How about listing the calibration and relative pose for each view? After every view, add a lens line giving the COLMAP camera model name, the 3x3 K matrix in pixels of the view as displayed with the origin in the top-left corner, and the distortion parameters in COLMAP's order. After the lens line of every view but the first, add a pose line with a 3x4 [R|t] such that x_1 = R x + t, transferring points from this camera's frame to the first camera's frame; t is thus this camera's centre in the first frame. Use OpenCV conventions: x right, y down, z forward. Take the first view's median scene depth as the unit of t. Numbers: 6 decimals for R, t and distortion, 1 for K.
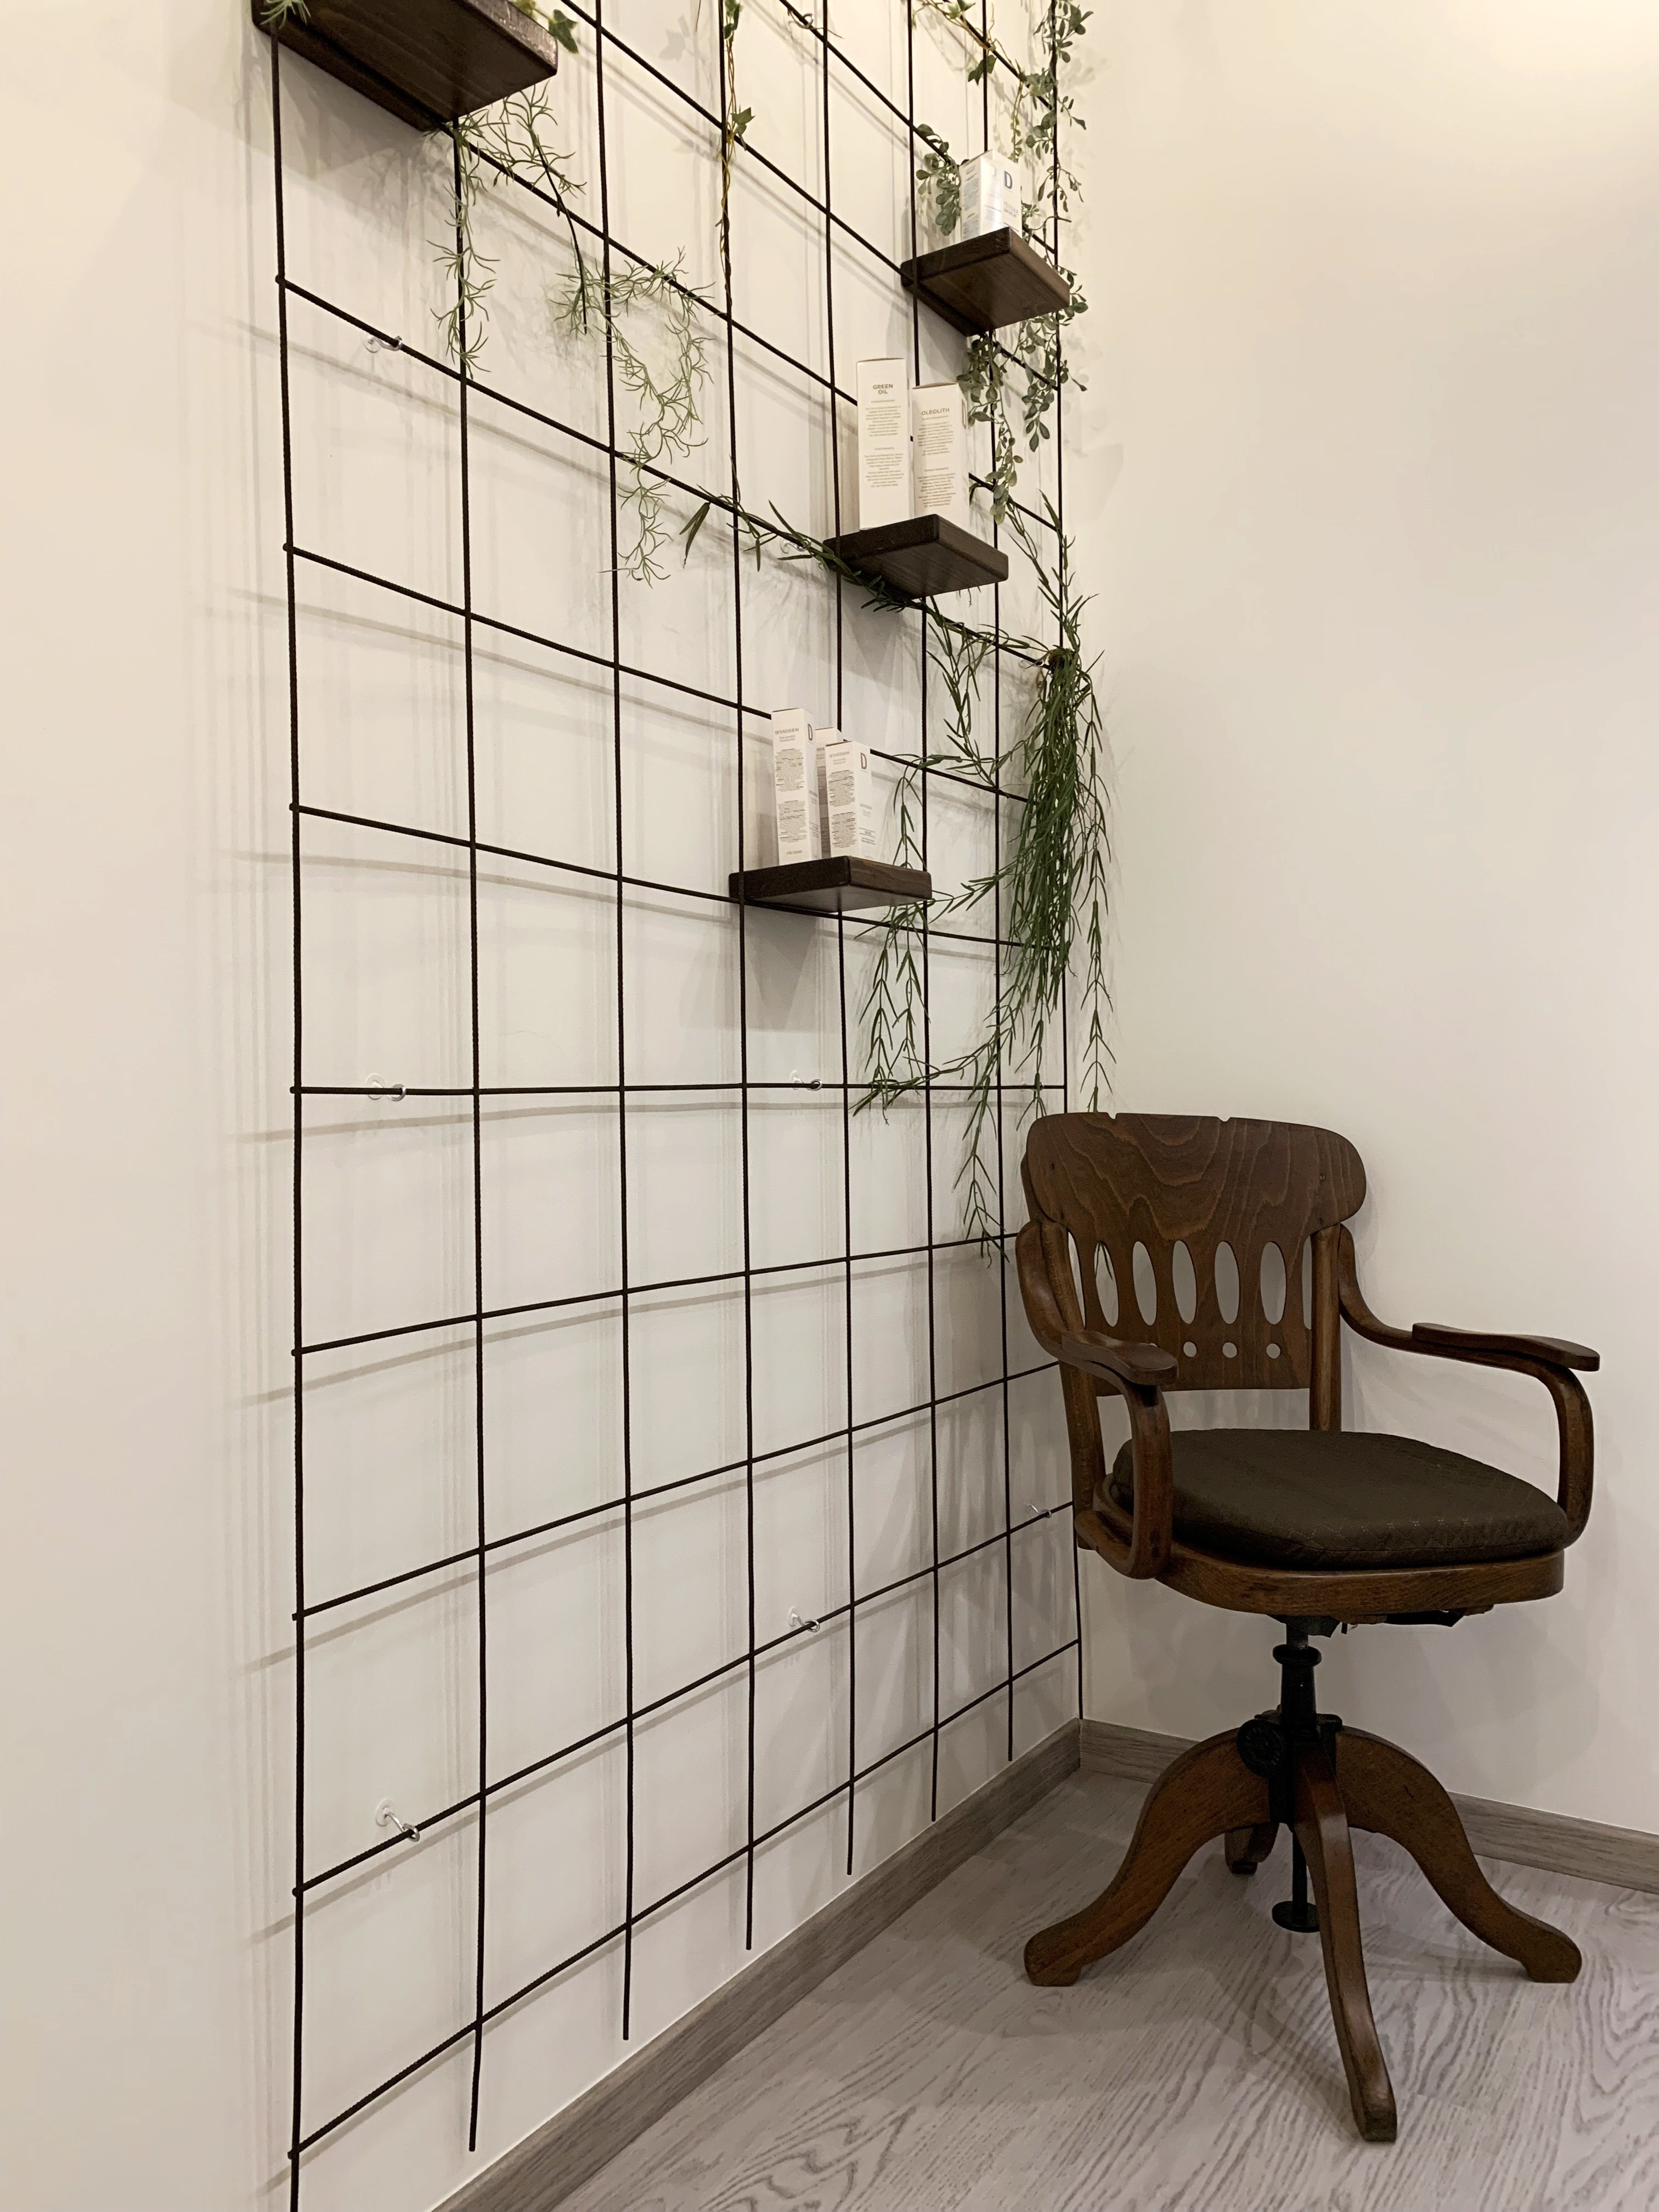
lens RADIAL K [[1712.2, 0, 829.5], [0, 1712.2, 1106.0], [0, 0, 1]] dist [0.036692, -0.033485]
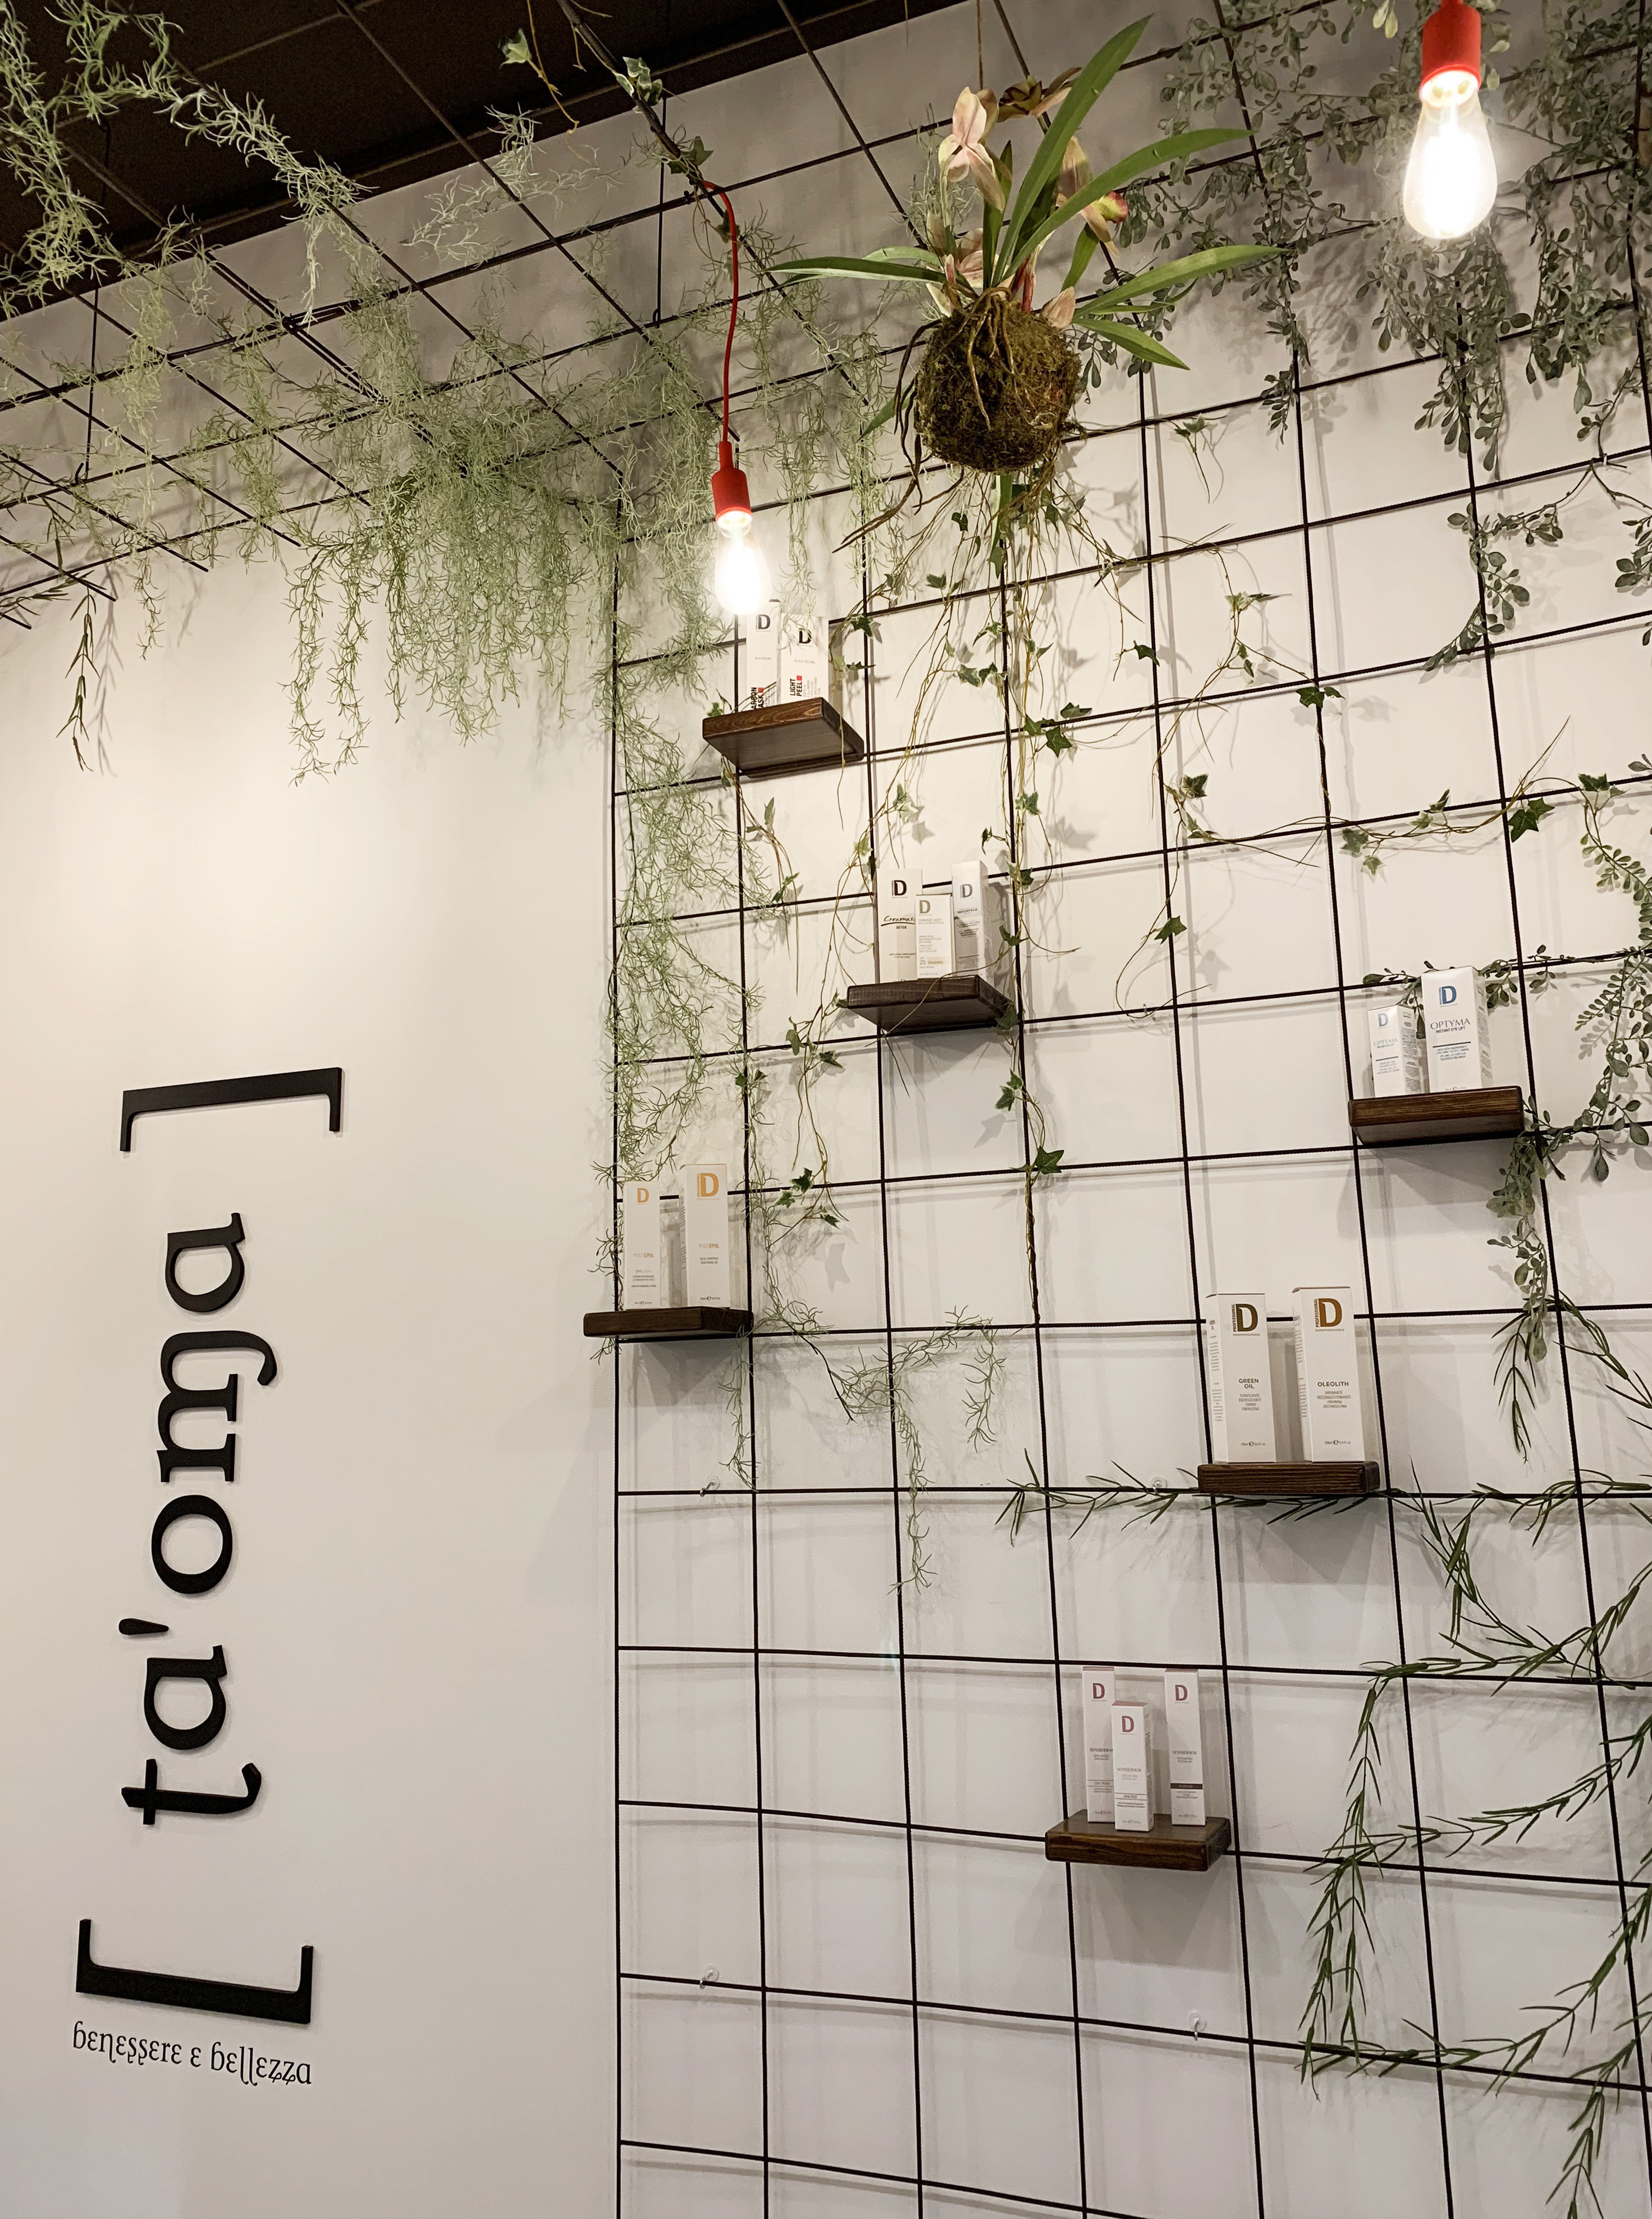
lens RADIAL K [[1717.4, 0, 826.0], [0, 1717.4, 1109.5], [0, 0, 1]] dist [0.036692, -0.033485]
pose [[0.160166, -0.160480, -0.973957, 1.026423], [0.019474, 0.987017, -0.159429, -0.387576], [0.986898, 0.006568, 0.161212, 0.610738]]
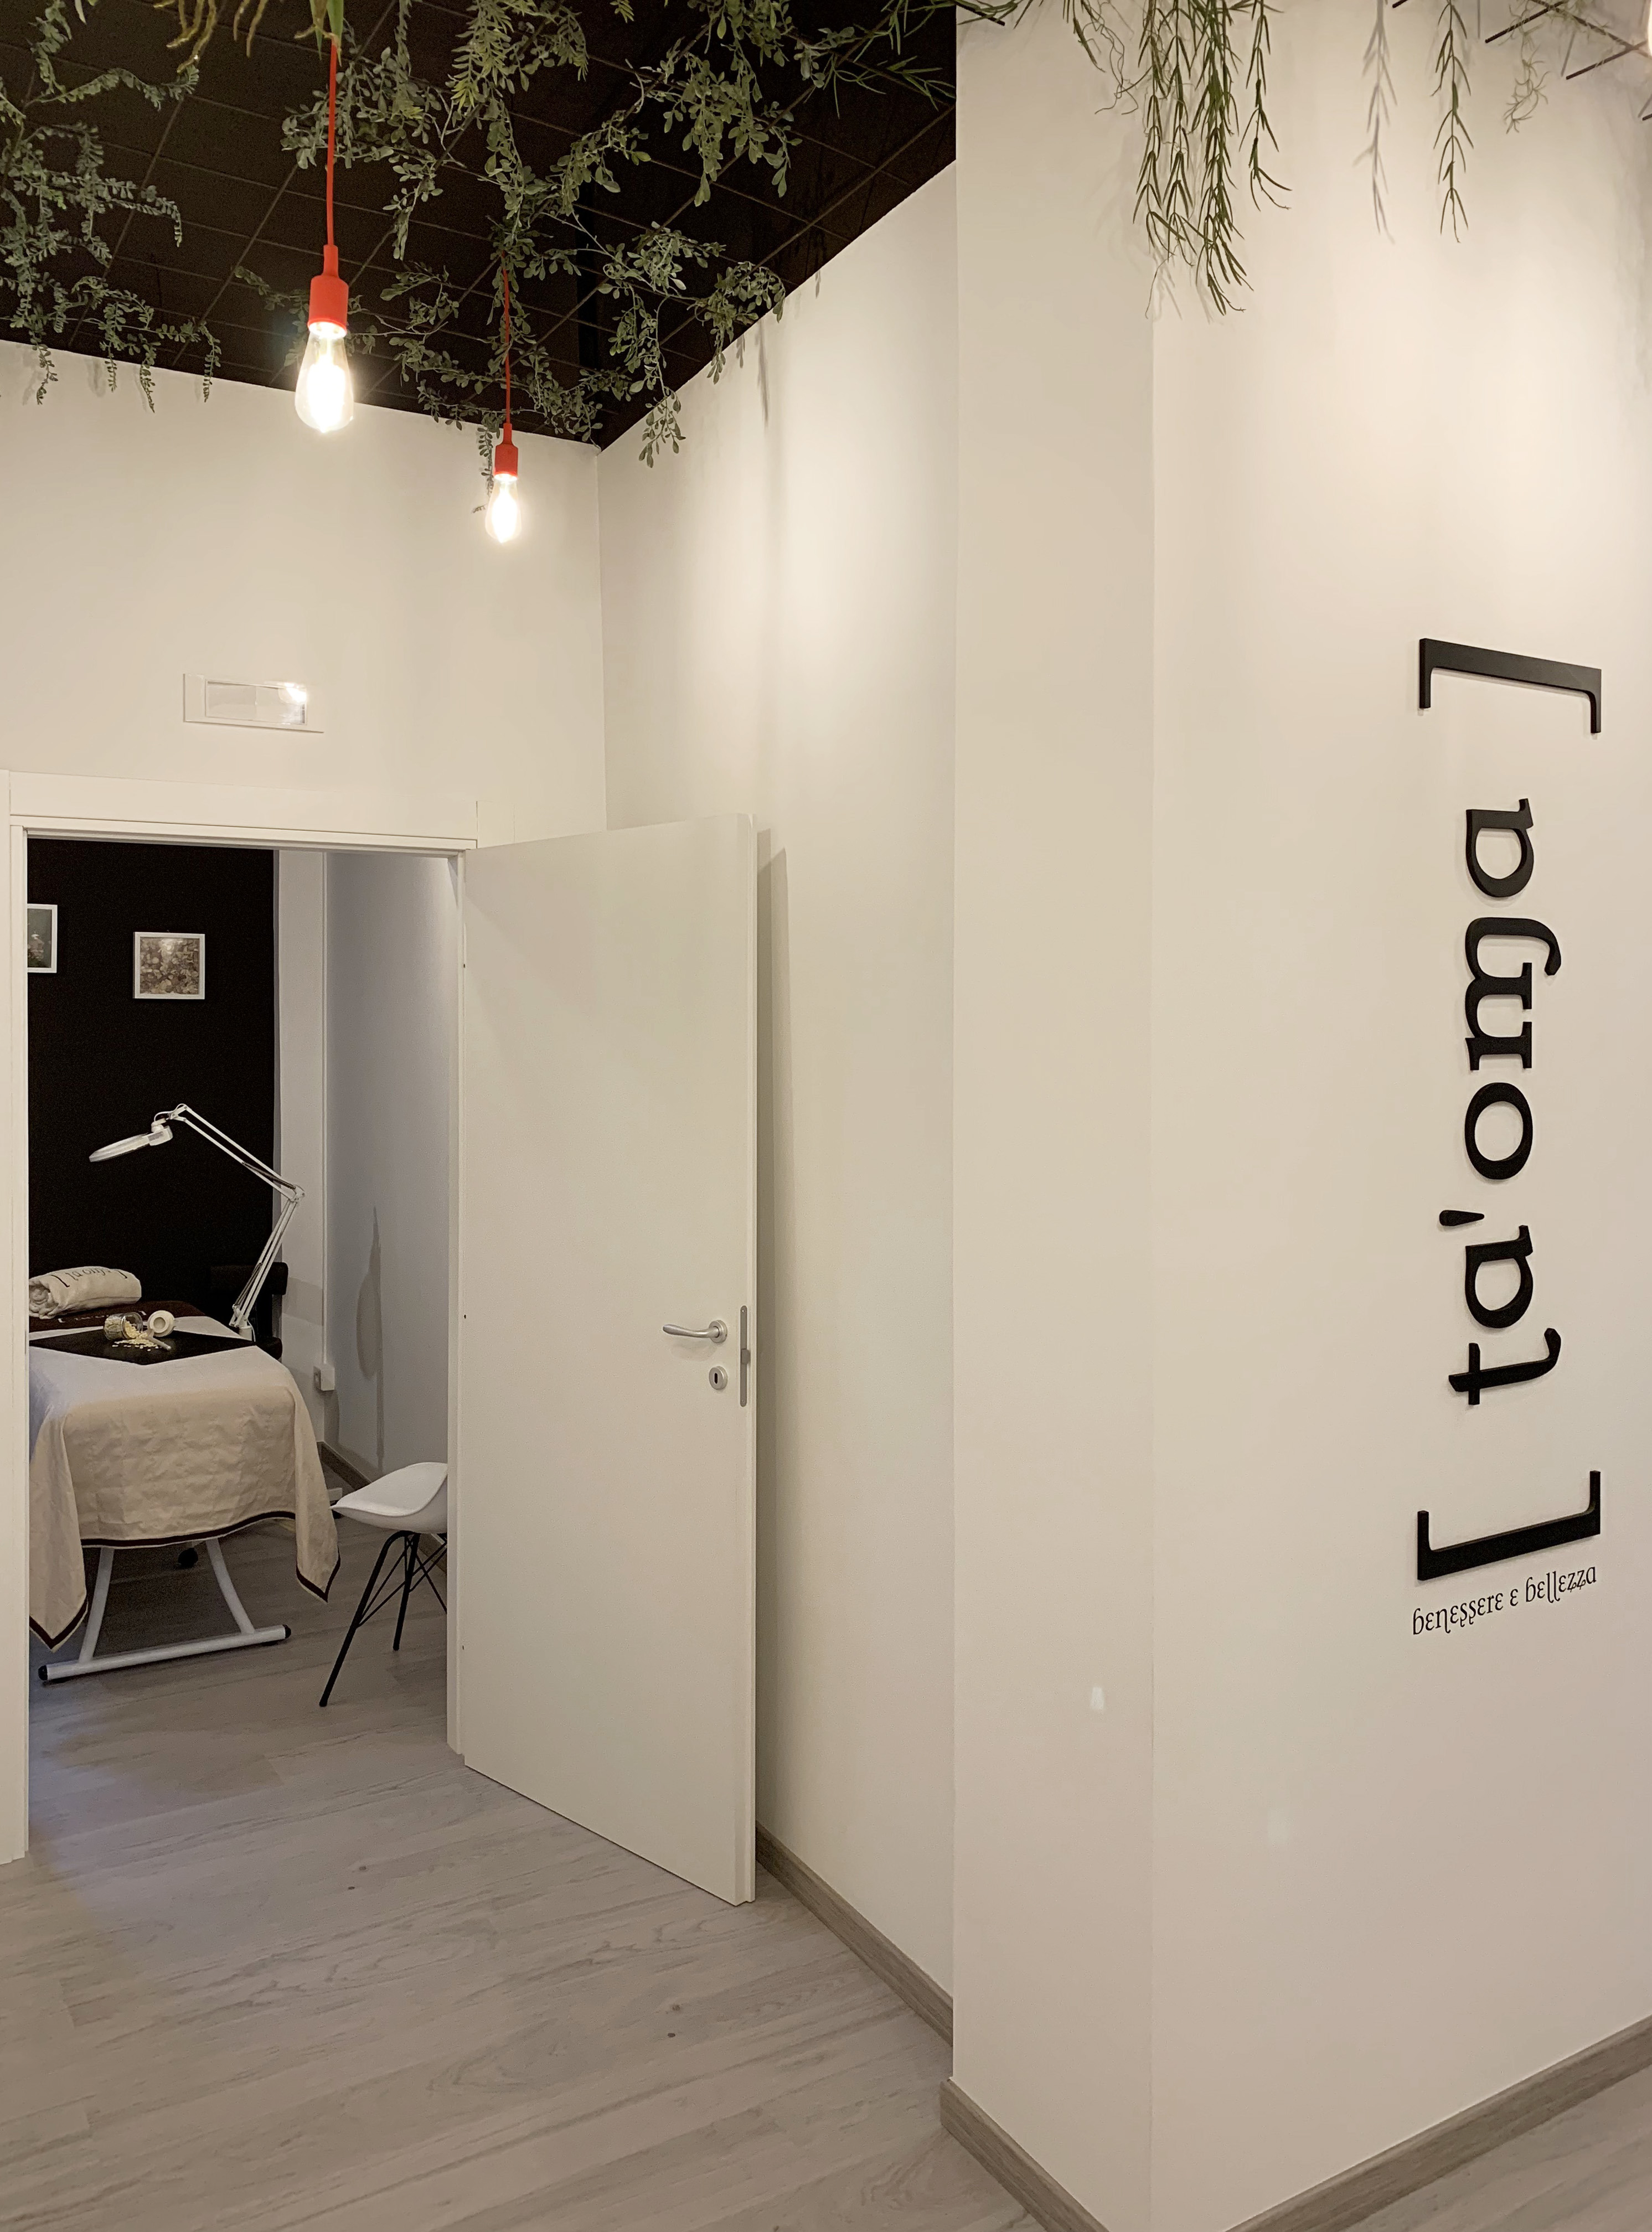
lens RADIAL K [[1760.9, 0, 824.0], [0, 1760.9, 1082.1], [0, 0, 1]] dist [0.024293, -0.011094]
pose [[0.908035, 0.012757, -0.418700, -0.337606], [0.000776, 0.999483, 0.032136, -0.358785], [0.418893, -0.029505, 0.907556, -1.129591]]
